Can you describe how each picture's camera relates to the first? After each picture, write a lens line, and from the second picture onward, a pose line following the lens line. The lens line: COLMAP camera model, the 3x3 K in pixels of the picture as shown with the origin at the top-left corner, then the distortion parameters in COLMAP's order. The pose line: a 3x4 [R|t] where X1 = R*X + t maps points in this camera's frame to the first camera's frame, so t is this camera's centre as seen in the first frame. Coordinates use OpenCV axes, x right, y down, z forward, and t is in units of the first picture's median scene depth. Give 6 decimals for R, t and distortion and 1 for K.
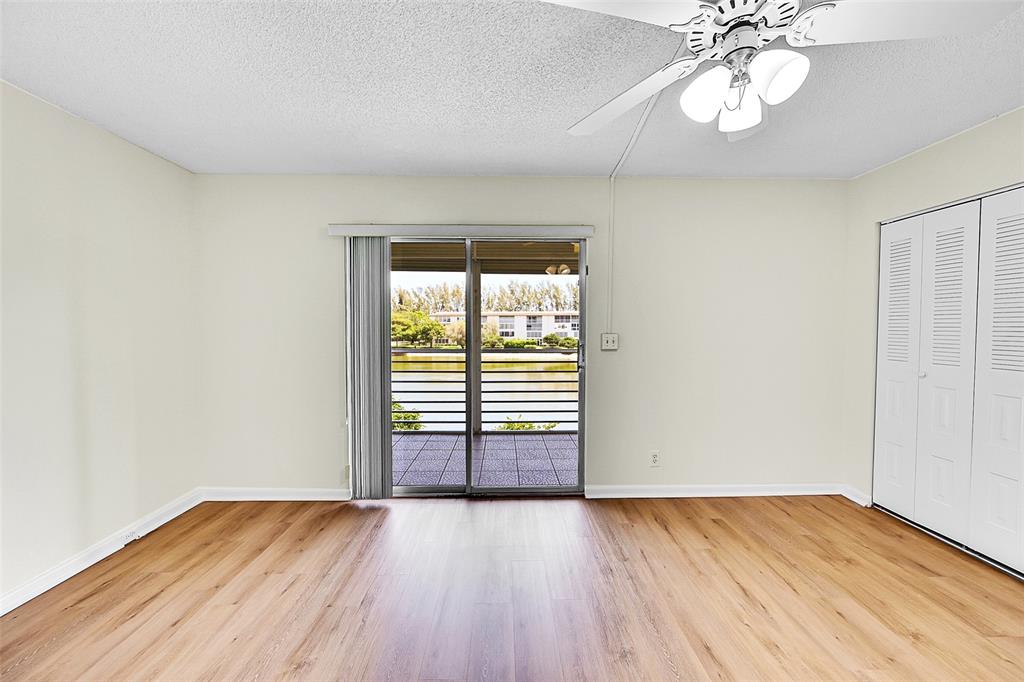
lens RADIAL K [[403.9, 0, 516.3], [0, 403.9, 342.0], [0, 0, 1]] dist [-0.002494, -0.000299]
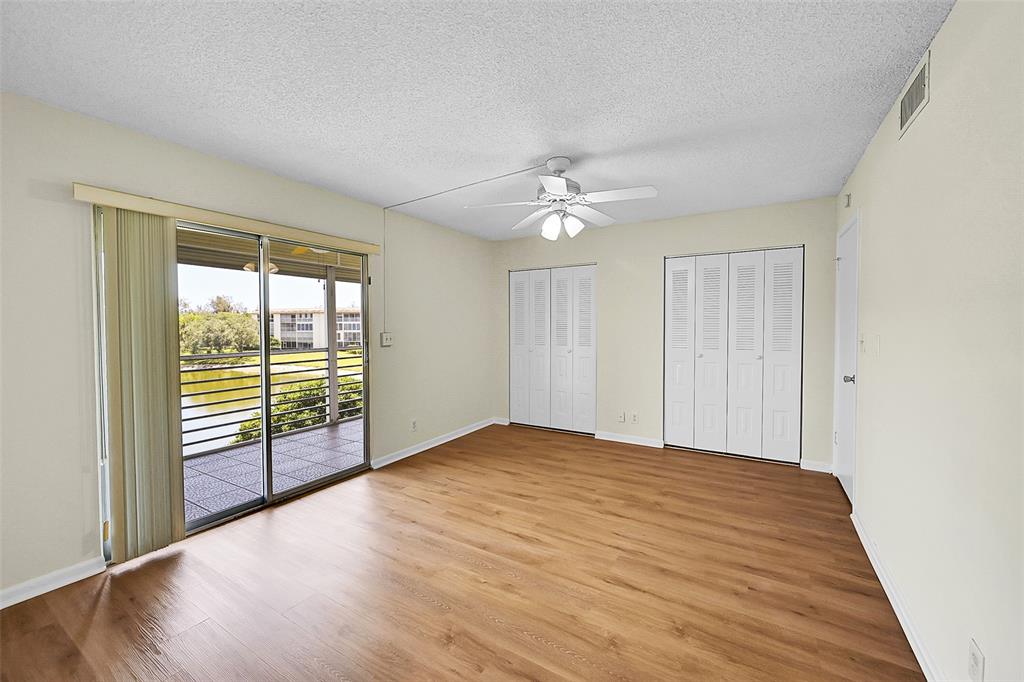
lens RADIAL K [[403.9, 0, 516.3], [0, 403.9, 342.0], [0, 0, 1]] dist [-0.002494, -0.000299]
pose [[0.533309, -0.036833, 0.845118, -0.618513], [0.037170, 0.999107, 0.020088, -0.002867], [-0.845104, 0.020700, 0.534202, -0.014950]]
